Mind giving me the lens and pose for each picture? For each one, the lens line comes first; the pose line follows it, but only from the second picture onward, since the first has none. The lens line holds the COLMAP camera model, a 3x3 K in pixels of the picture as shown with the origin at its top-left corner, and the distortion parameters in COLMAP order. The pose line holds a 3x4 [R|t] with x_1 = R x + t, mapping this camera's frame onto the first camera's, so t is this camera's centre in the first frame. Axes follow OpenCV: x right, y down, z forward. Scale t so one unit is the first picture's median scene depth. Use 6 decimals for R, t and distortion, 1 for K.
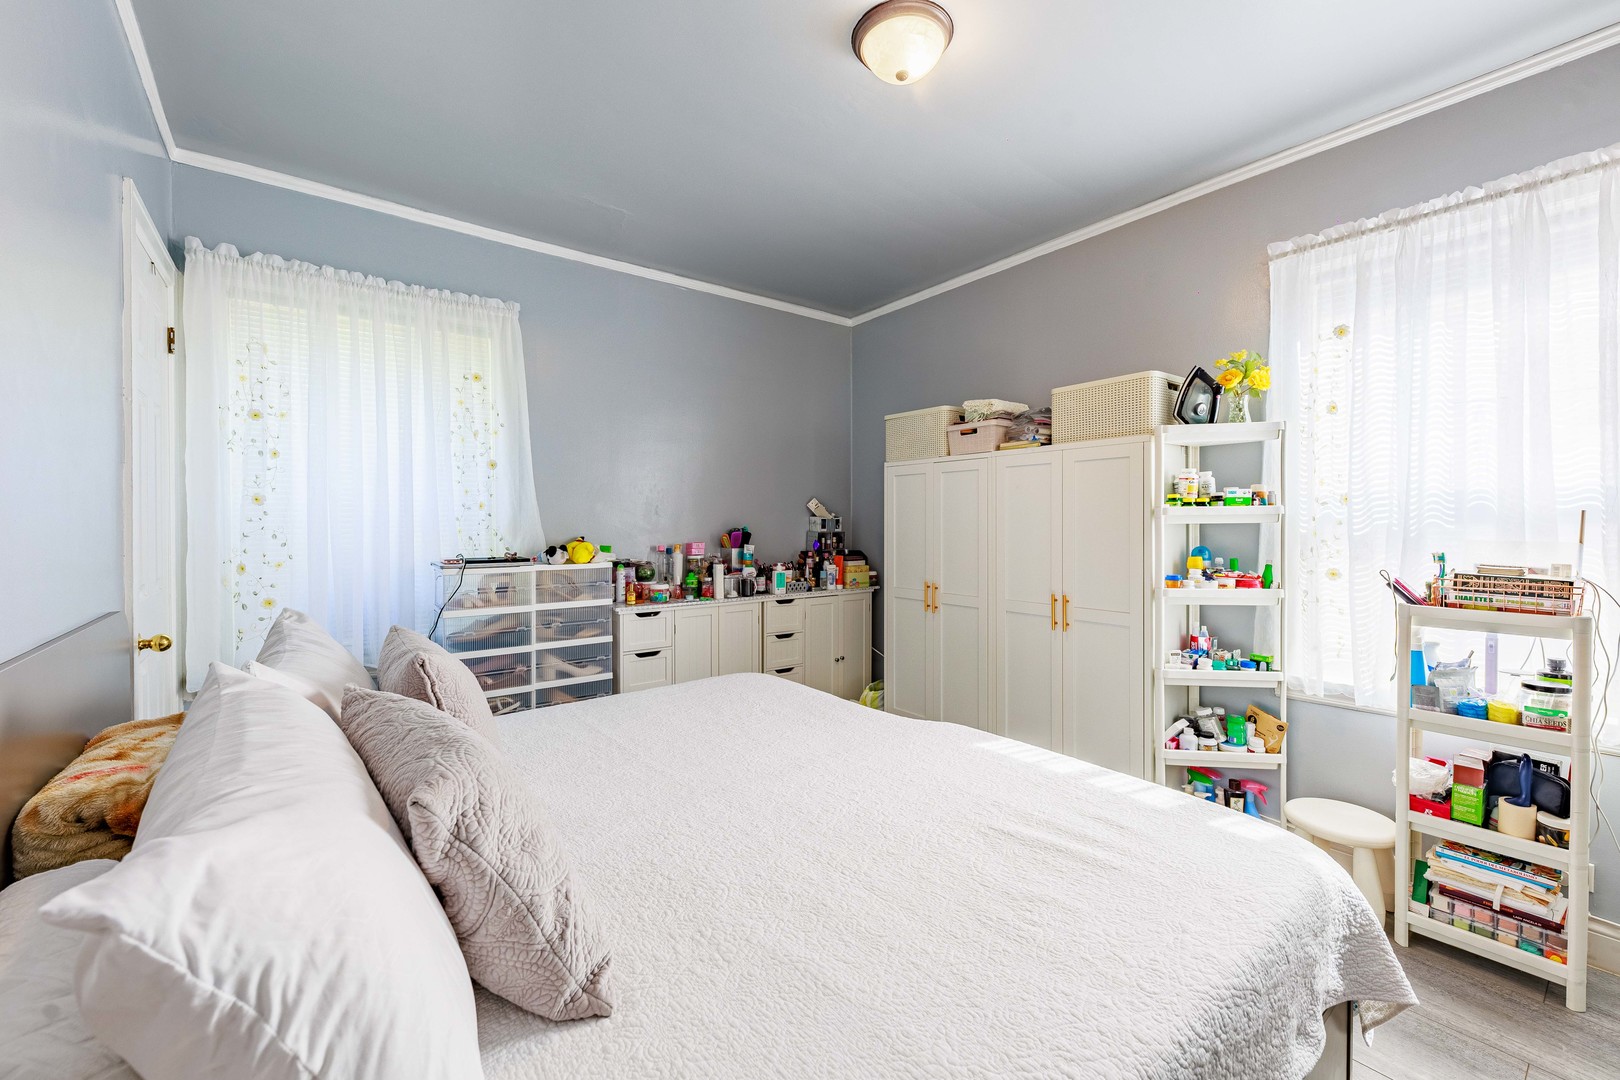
lens RADIAL K [[631.8, 0, 809.1], [0, 631.8, 527.3], [0, 0, 1]] dist [0.002697, 0.000138]
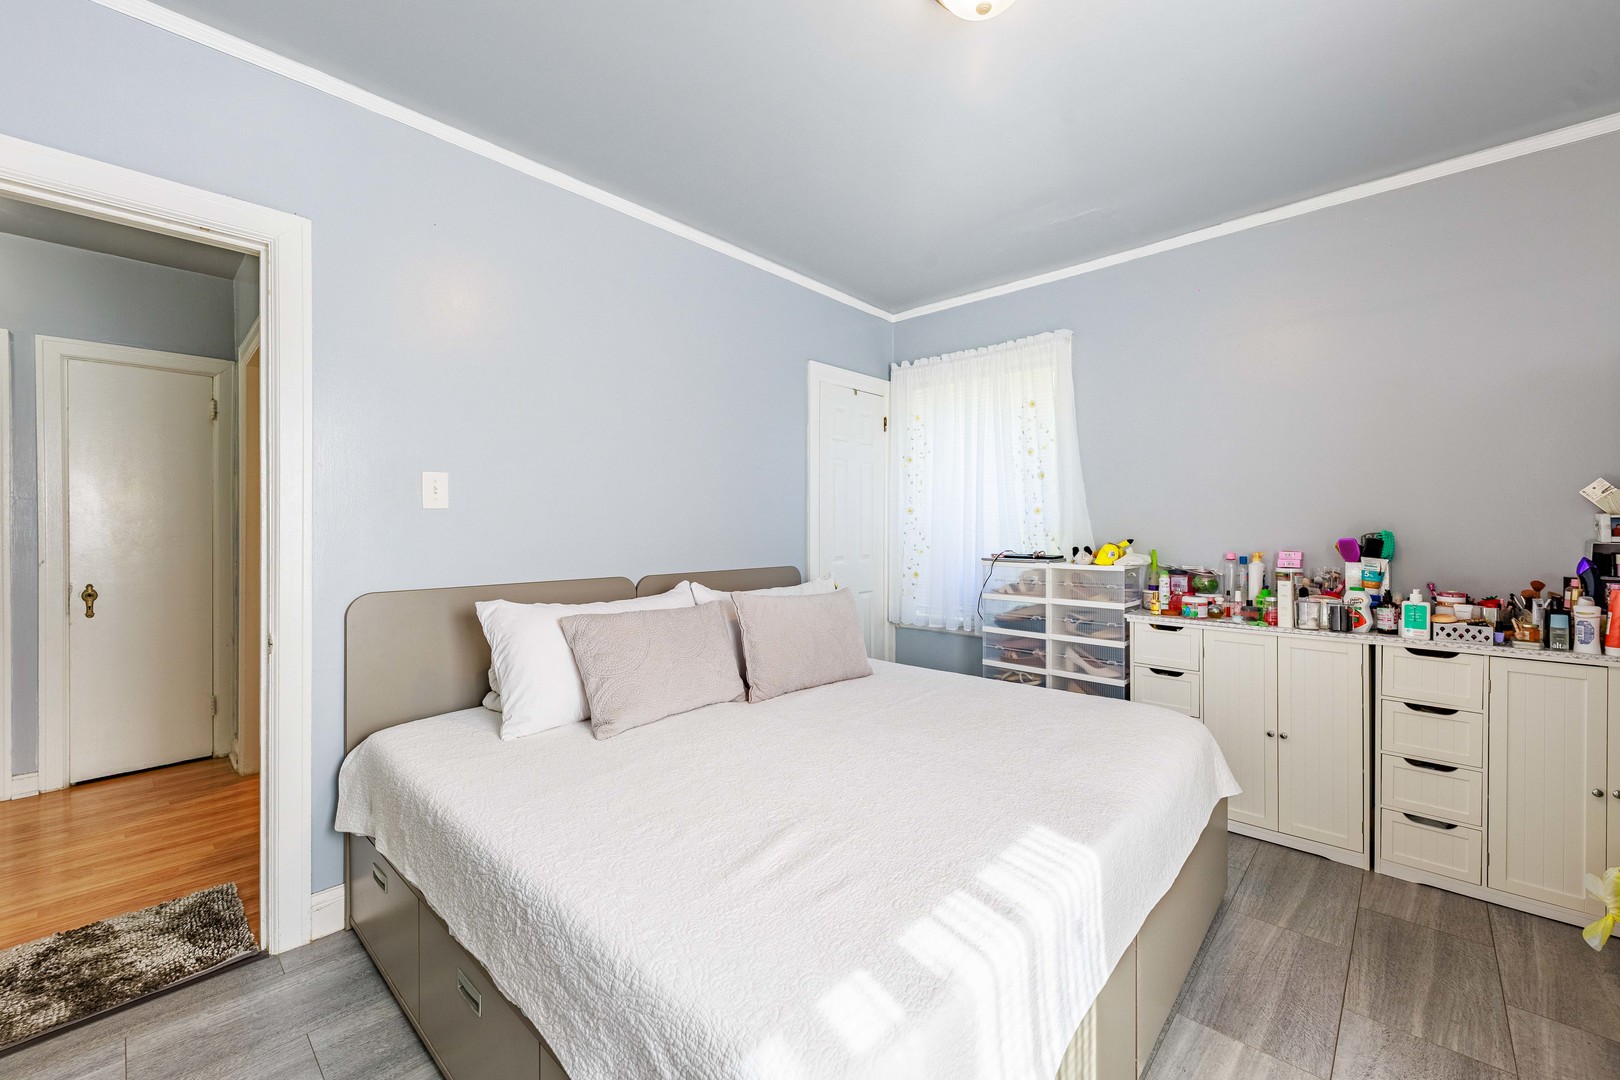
lens RADIAL K [[631.8, 0, 809.1], [0, 631.8, 527.3], [0, 0, 1]] dist [0.002697, 0.000138]
pose [[0.180120, 0.002416, -0.983642, 0.561476], [-0.007808, 0.999969, 0.001026, -0.001193], [0.983614, 0.007495, 0.180133, 0.360570]]
